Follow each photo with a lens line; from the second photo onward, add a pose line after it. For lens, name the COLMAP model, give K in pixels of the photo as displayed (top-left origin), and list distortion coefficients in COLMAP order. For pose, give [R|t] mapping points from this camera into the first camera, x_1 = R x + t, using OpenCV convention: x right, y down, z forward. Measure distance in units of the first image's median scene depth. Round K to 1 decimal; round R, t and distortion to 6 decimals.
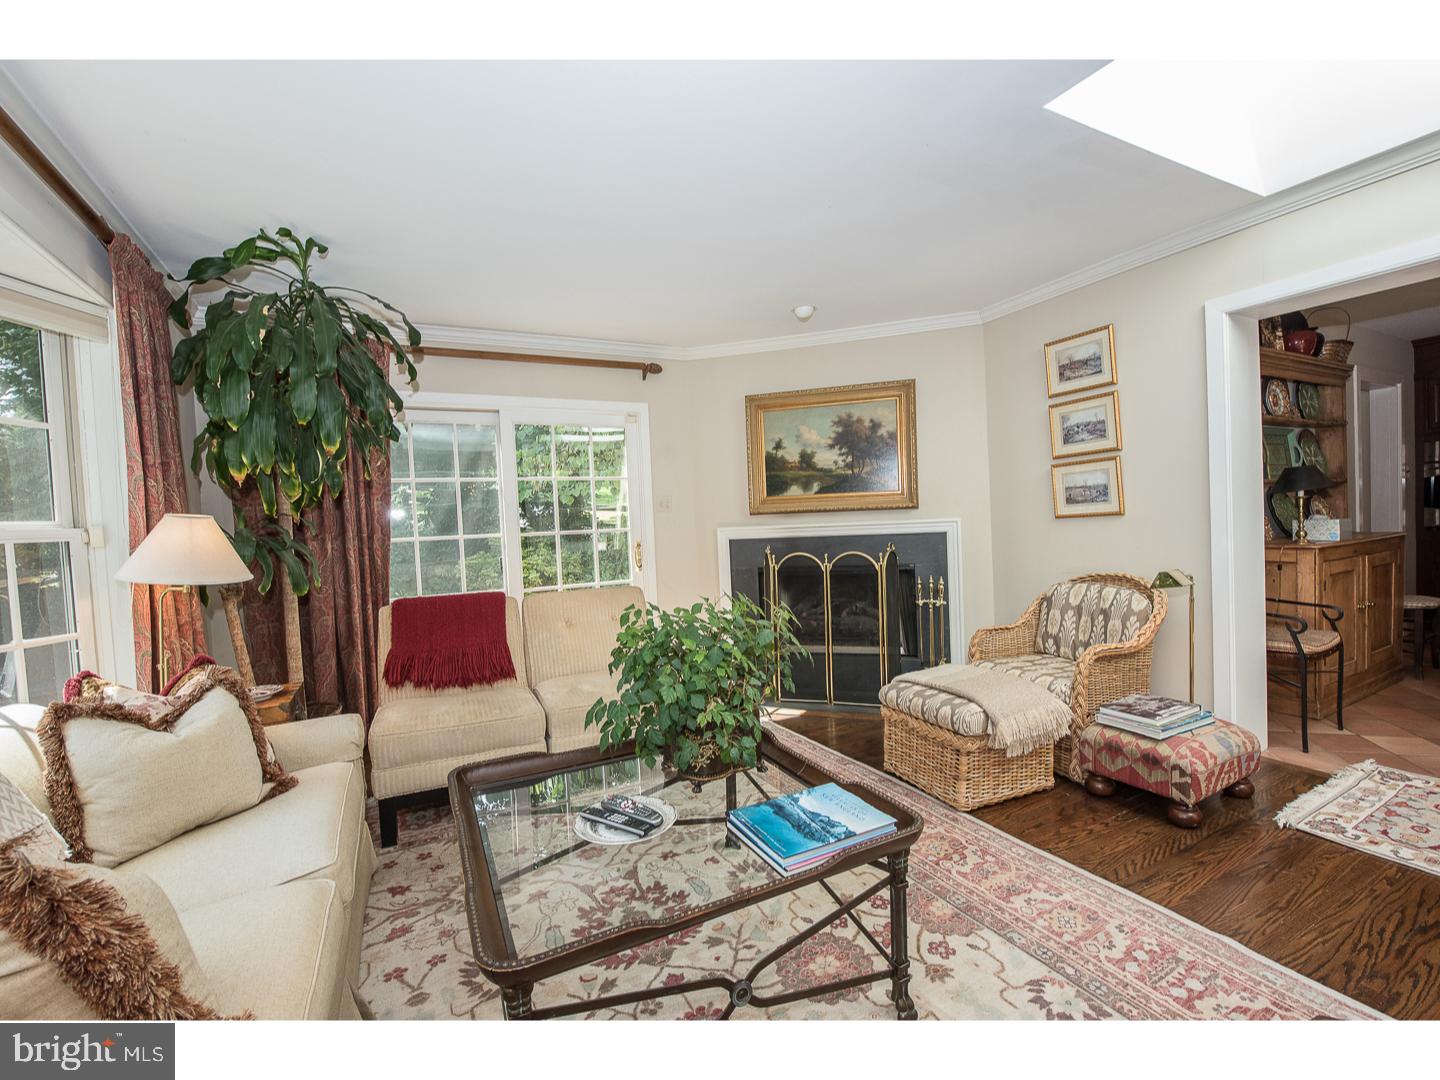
lens RADIAL K [[632.0, 0, 720.7], [0, 632.0, 538.6], [0, 0, 1]] dist [-0.000931, -0.000203]
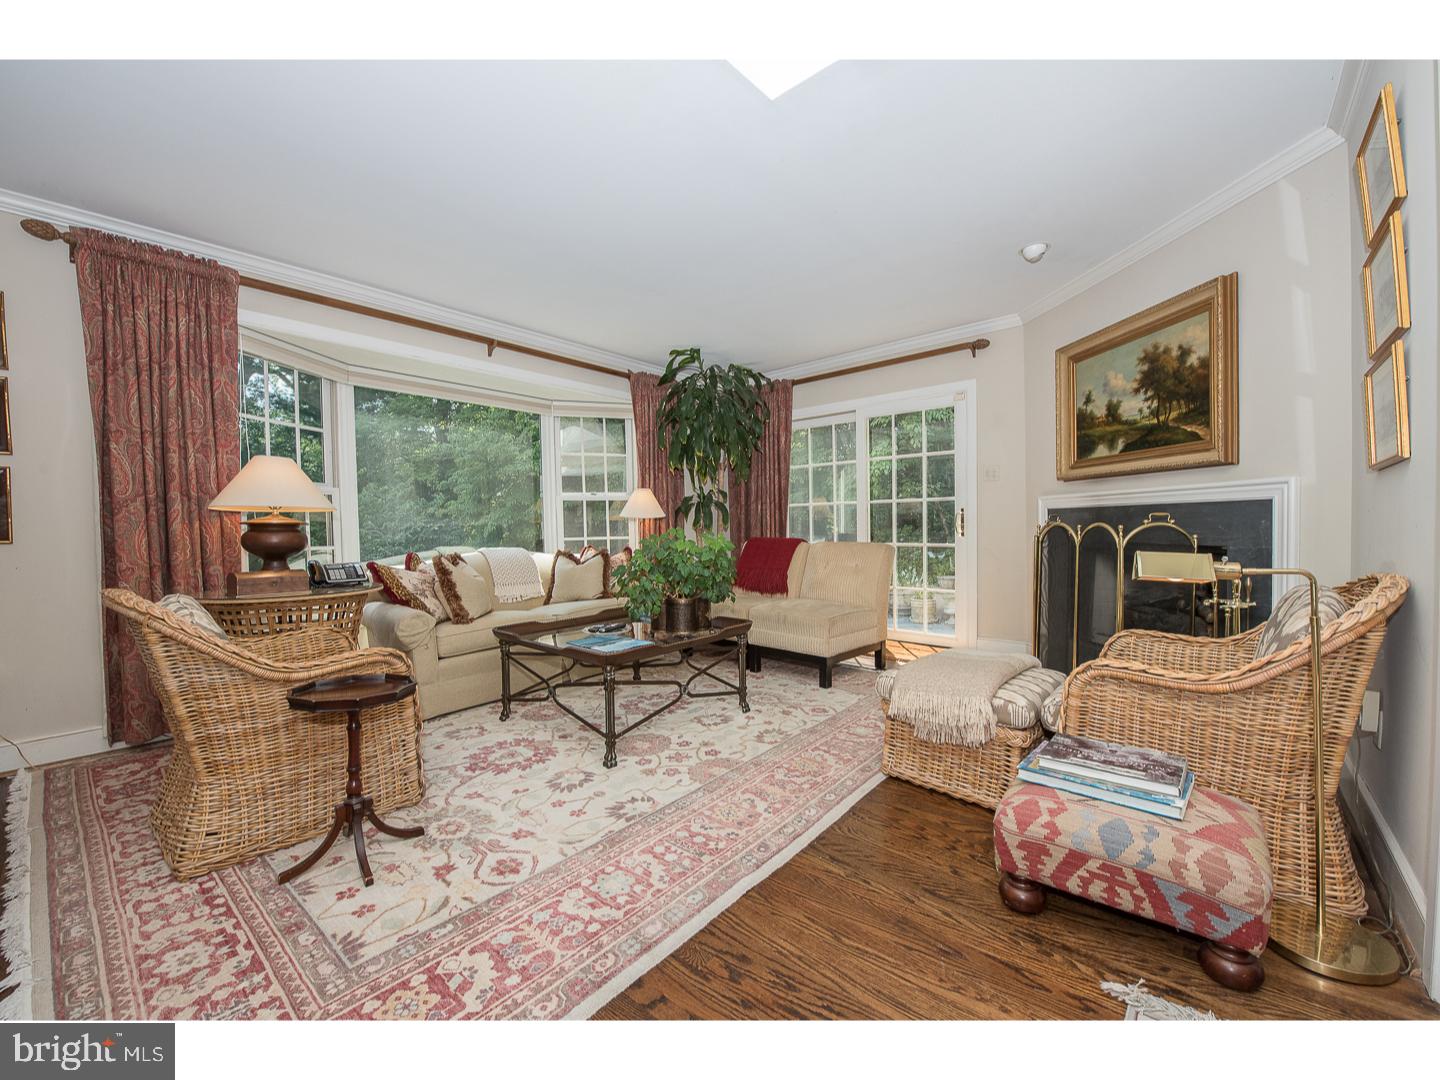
lens RADIAL K [[575.4, 0, 718.7], [0, 575.4, 542.5], [0, 0, 1]] dist [-0.015067, -0.000677]
pose [[0.360509, 0.066723, -0.930366, 0.662867], [-0.023455, 0.997771, 0.062469, 0.010532], [0.932461, -0.000699, 0.361270, 0.256636]]
